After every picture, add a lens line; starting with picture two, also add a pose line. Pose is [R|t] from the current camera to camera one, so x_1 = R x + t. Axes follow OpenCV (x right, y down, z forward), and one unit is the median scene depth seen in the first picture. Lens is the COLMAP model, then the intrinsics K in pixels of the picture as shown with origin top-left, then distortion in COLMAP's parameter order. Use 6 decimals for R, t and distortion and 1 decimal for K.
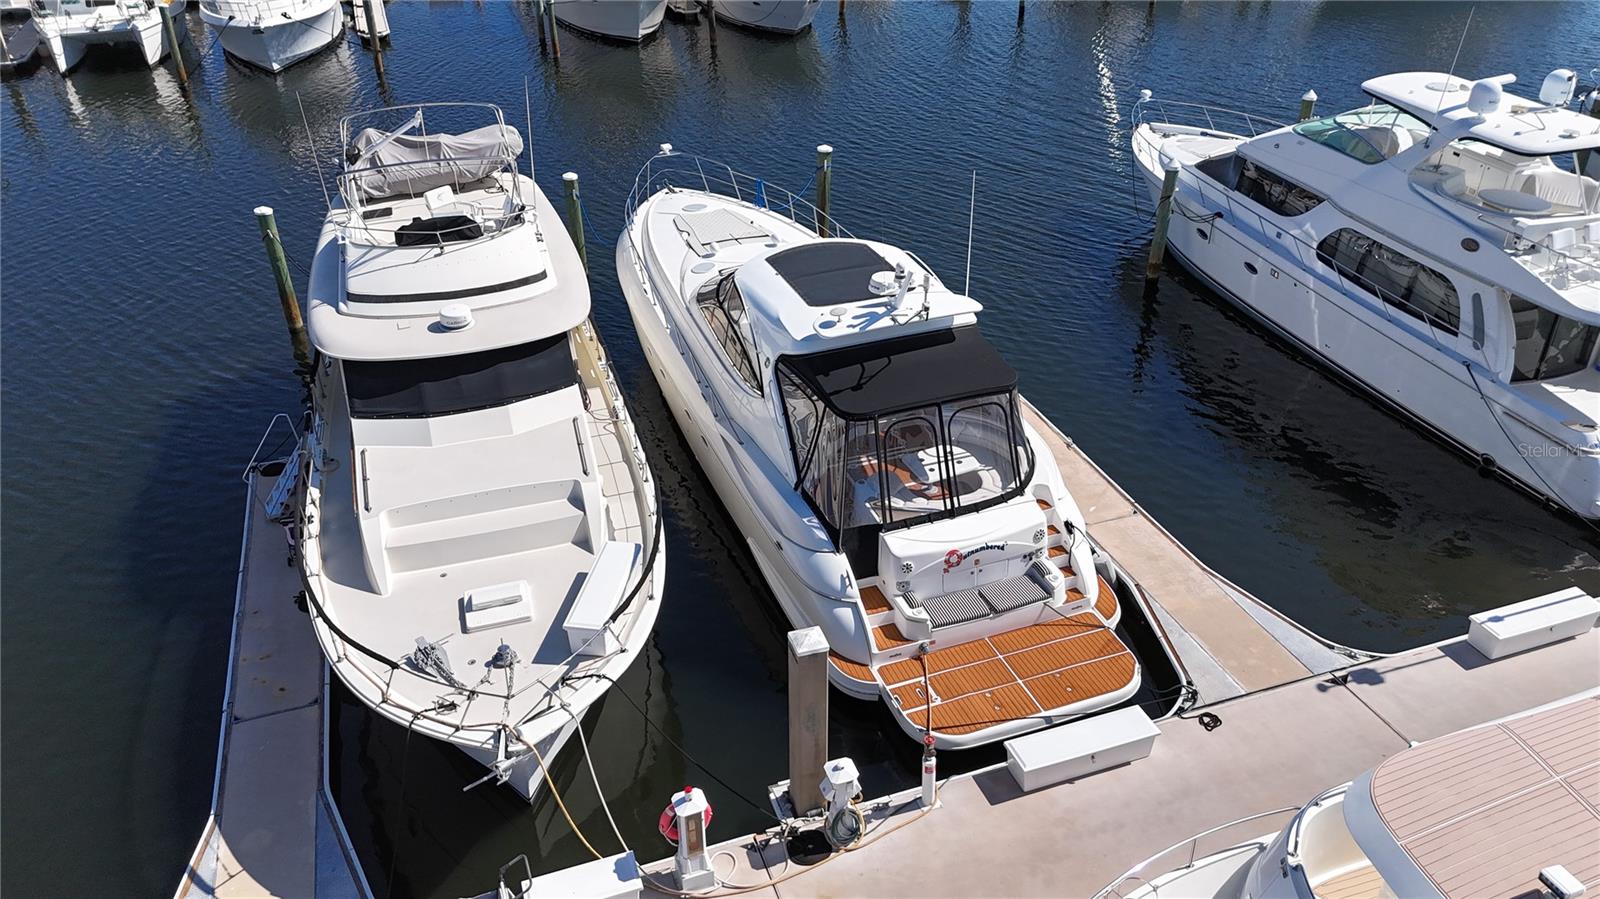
lens RADIAL K [[1151.8, 0, 793.9], [0, 1151.8, 447.6], [0, 0, 1]] dist [0.016414, -0.000823]
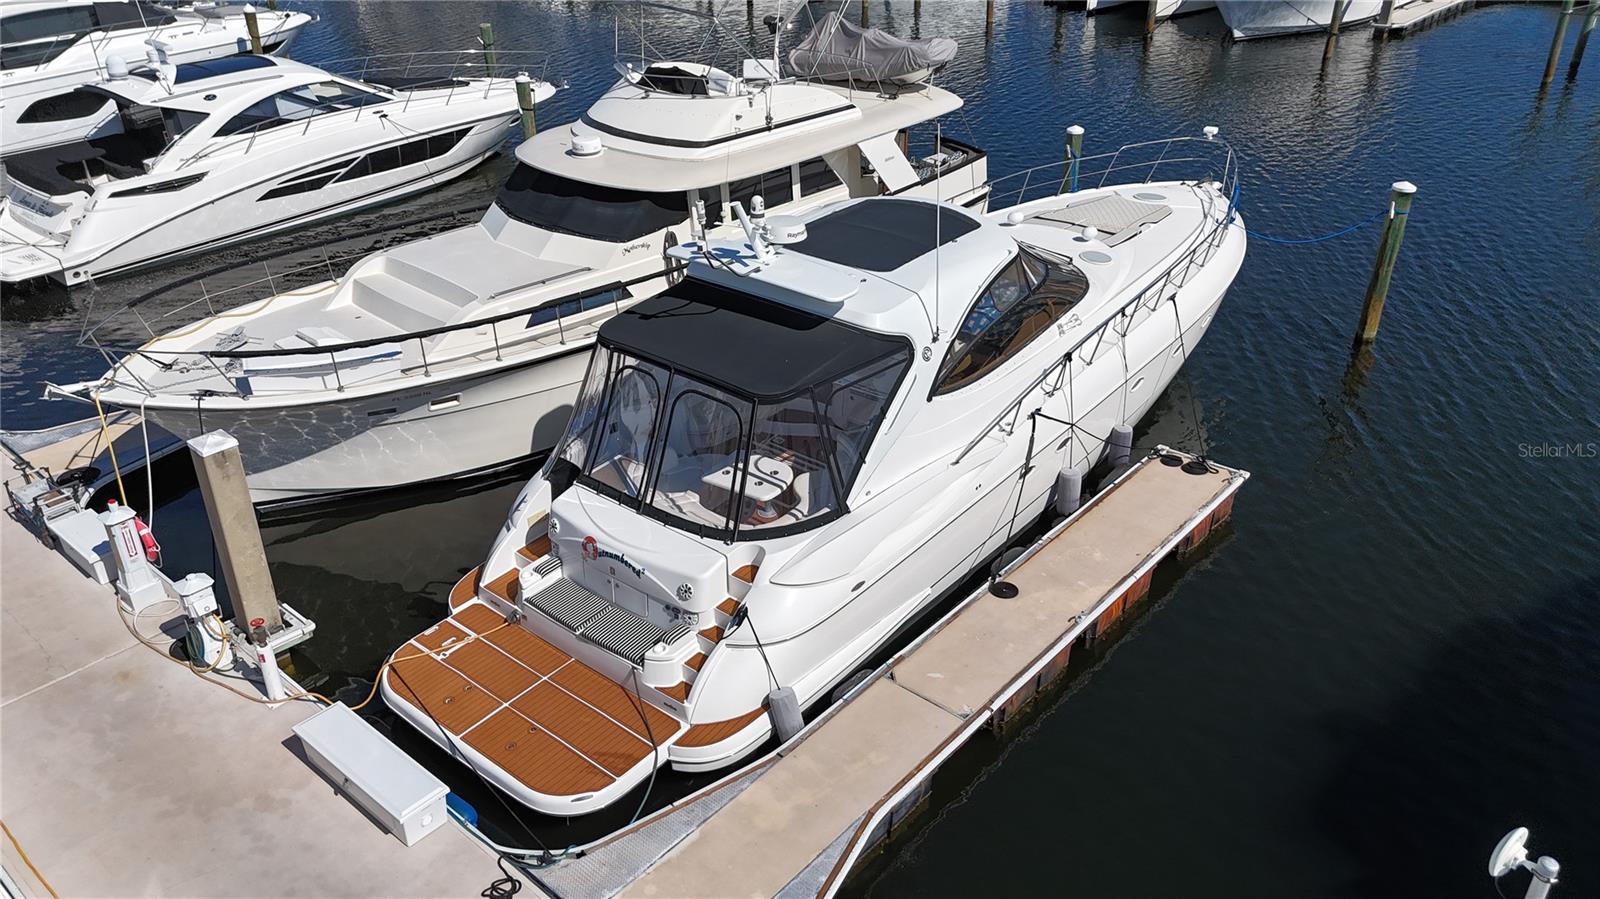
lens RADIAL K [[1151.8, 0, 793.9], [0, 1151.8, 447.6], [0, 0, 1]] dist [0.016414, -0.000823]
pose [[0.513338, 0.429786, -0.742811, 0.744103], [-0.439368, 0.875136, 0.202712, -0.179662], [0.737184, 0.222308, 0.638075, 0.564503]]
